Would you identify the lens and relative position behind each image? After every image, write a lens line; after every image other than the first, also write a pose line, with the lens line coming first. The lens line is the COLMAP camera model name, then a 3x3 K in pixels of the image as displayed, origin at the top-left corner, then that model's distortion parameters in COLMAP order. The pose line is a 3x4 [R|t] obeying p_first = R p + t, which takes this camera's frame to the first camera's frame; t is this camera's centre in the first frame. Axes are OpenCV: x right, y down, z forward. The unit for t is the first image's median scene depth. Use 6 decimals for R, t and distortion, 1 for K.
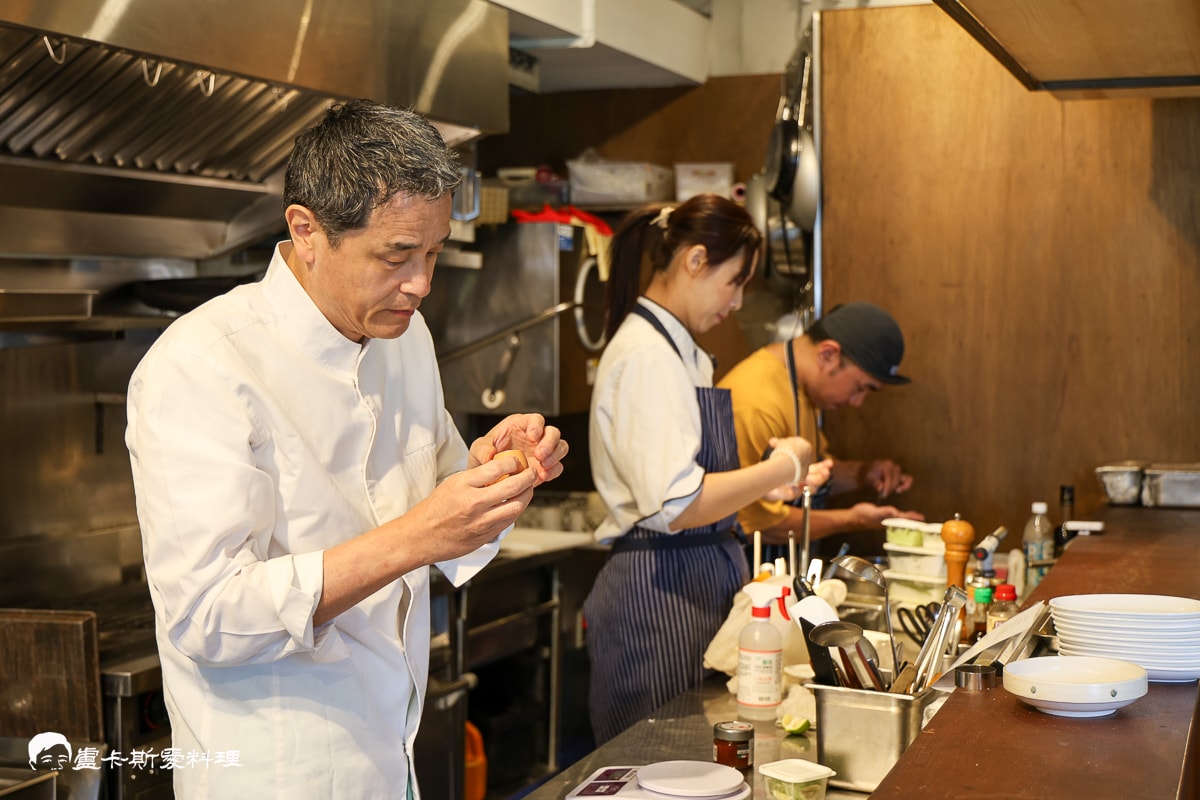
lens RADIAL K [[1717.1, 0, 600.4], [0, 1717.1, 345.1], [0, 0, 1]] dist [0.004148, 0.040615]
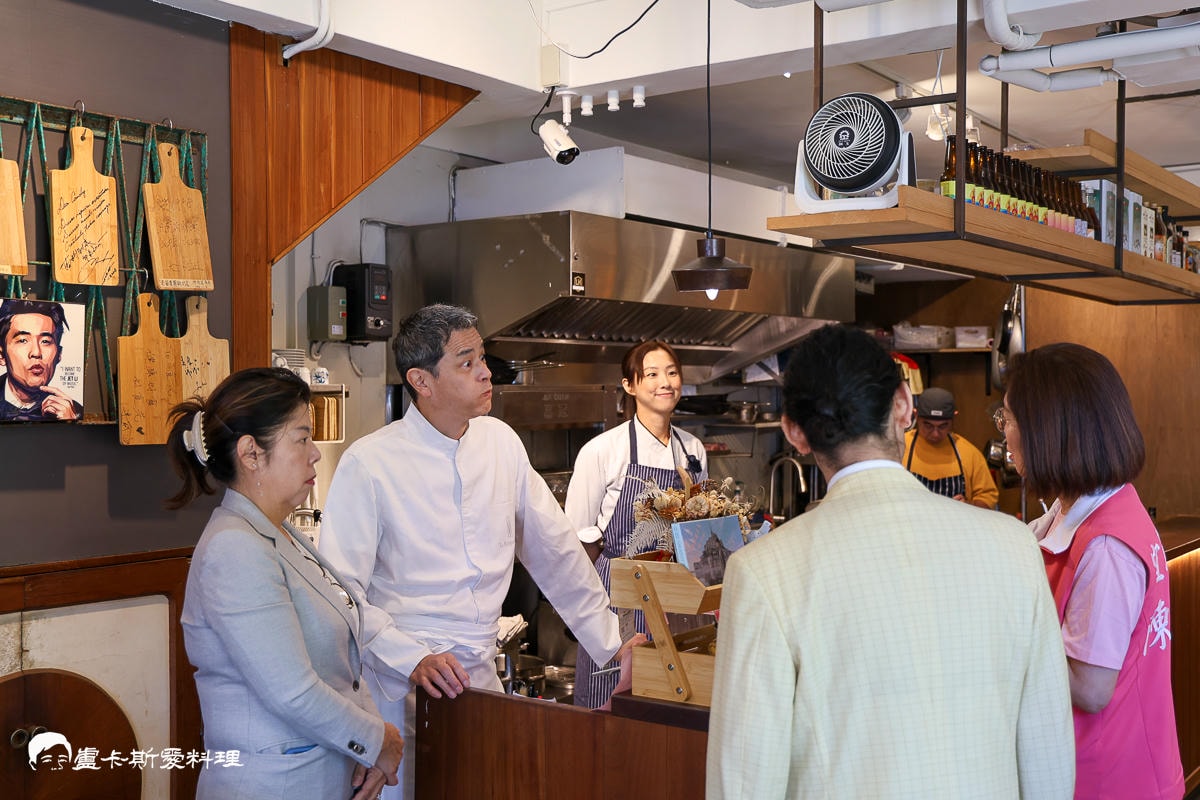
lens RADIAL K [[1345.2, 0, 603.7], [0, 1345.2, 377.6], [0, 0, 1]] dist [-0.026893, 0.005247]
pose [[0.966794, 0.000384, -0.255556, 0.061063], [-0.008525, 0.999491, -0.030750, -0.009370], [0.255414, 0.031907, 0.966305, -0.555024]]
